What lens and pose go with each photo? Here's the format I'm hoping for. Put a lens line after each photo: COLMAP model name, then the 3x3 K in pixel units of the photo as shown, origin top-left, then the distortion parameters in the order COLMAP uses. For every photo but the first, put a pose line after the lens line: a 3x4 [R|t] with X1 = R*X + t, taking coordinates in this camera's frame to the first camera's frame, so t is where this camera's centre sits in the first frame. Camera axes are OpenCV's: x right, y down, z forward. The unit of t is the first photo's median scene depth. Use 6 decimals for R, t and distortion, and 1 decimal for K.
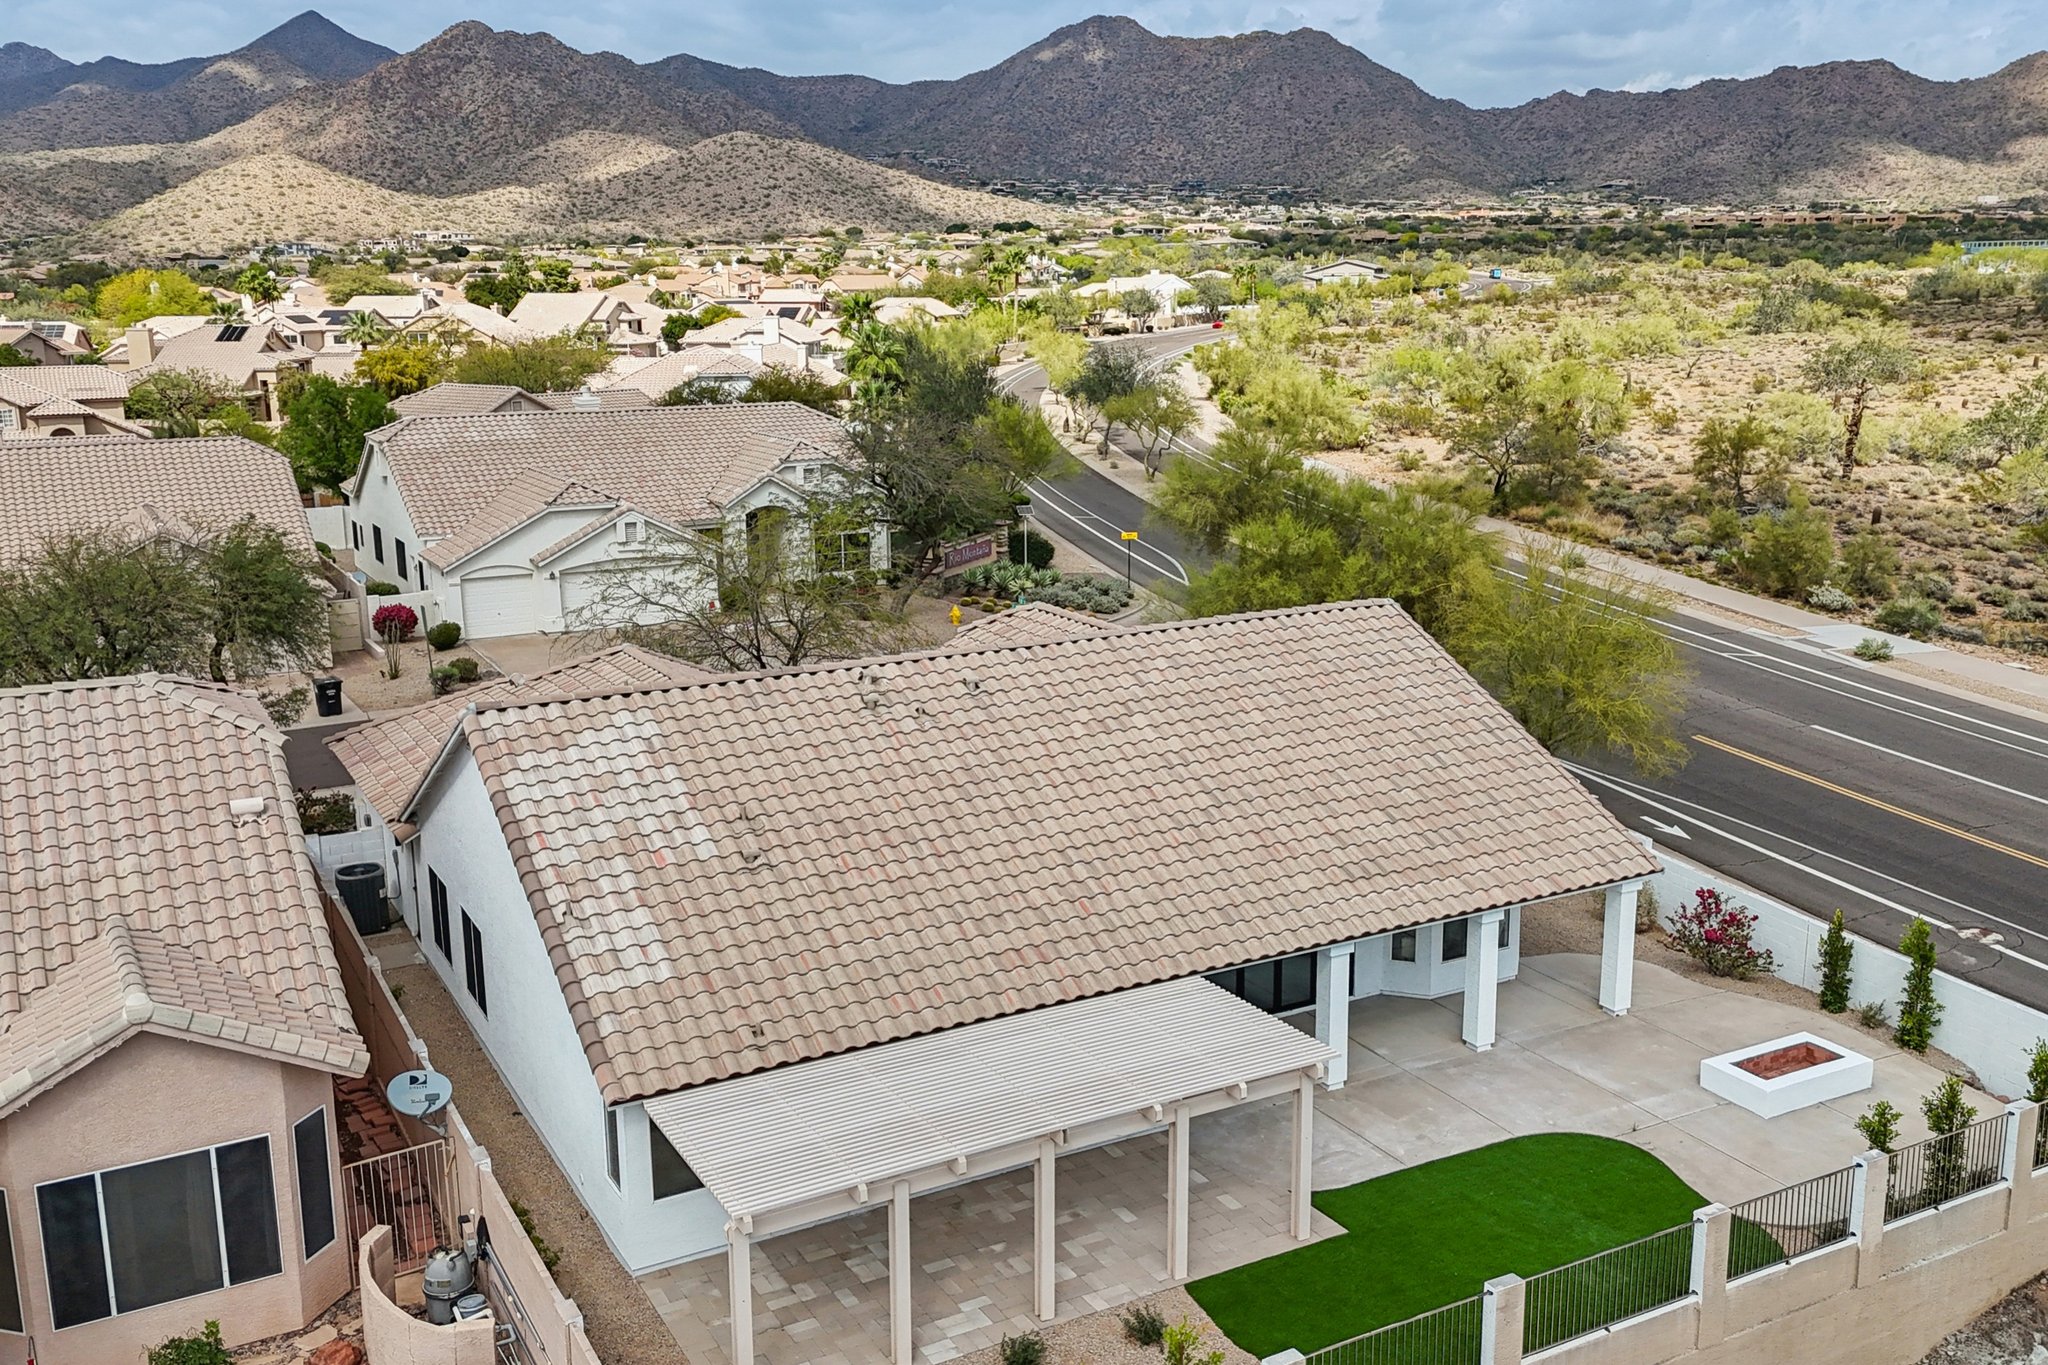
lens RADIAL K [[1844.2, 0, 1024.0], [0, 1844.2, 682.5], [0, 0, 1]] dist [0.068998, -0.052477]
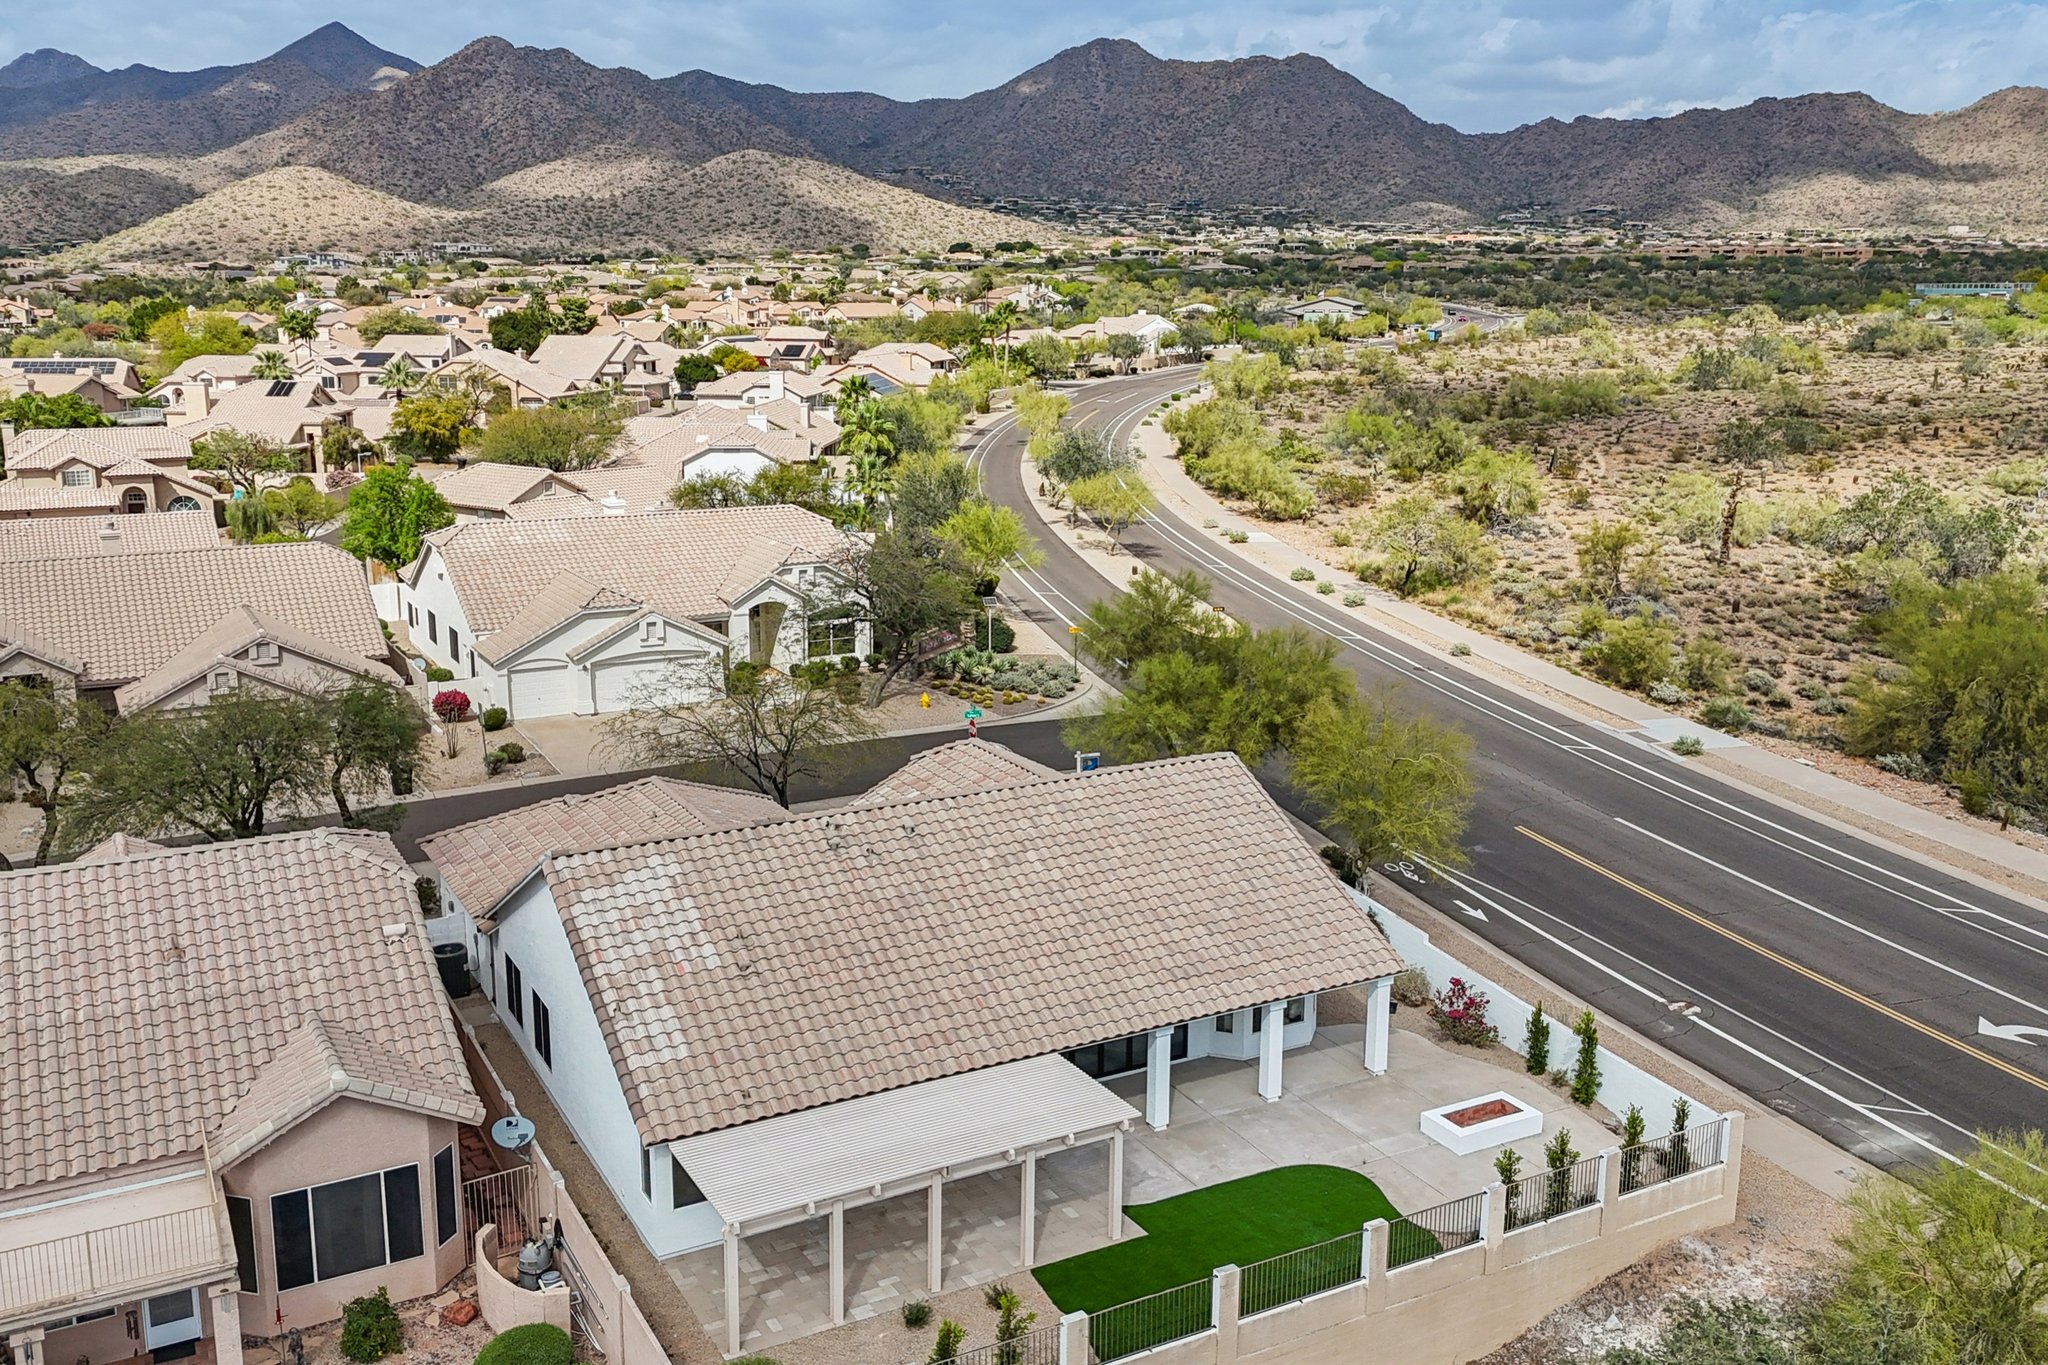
lens RADIAL K [[1810.0, 0, 1046.1], [0, 1810.0, 669.4], [0, 0, 1]] dist [0.085674, -0.108830]
pose [[0.999808, 0.014971, 0.012623, 0.023413], [-0.014918, 0.999880, -0.004268, -0.048255], [-0.012685, 0.004078, 0.999911, -0.148864]]
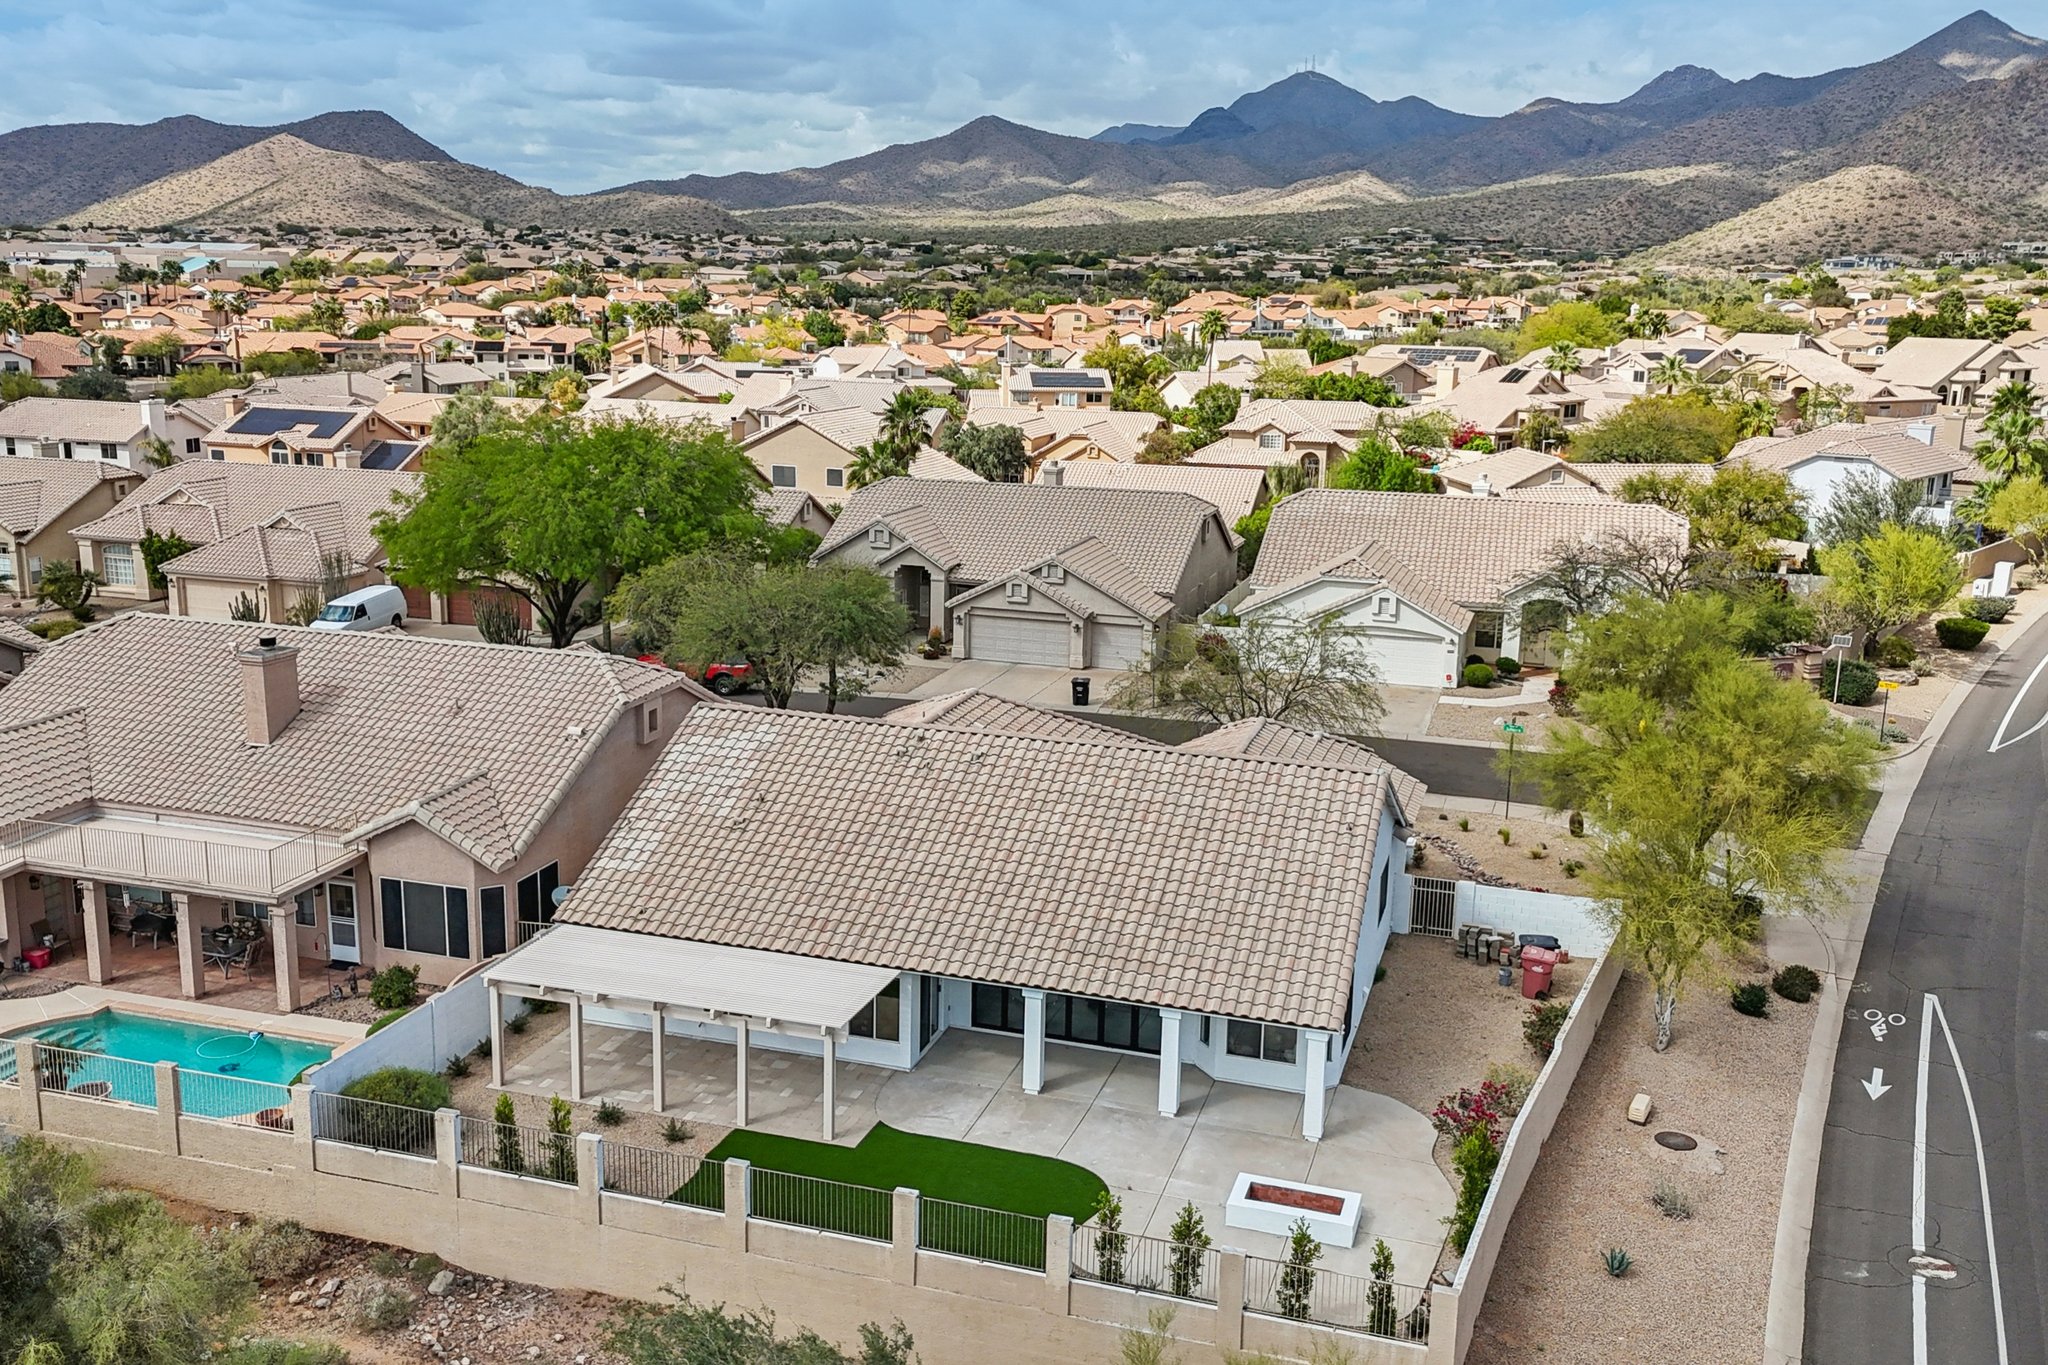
lens RADIAL K [[1857.0, 0, 1041.1], [0, 1857.0, 651.6], [0, 0, 1]] dist [0.082836, -0.114561]
pose [[0.681244, 0.170820, -0.711848, 0.440419], [-0.180520, 0.981565, 0.062785, -0.077349], [0.709450, 0.085731, 0.699522, -0.000136]]
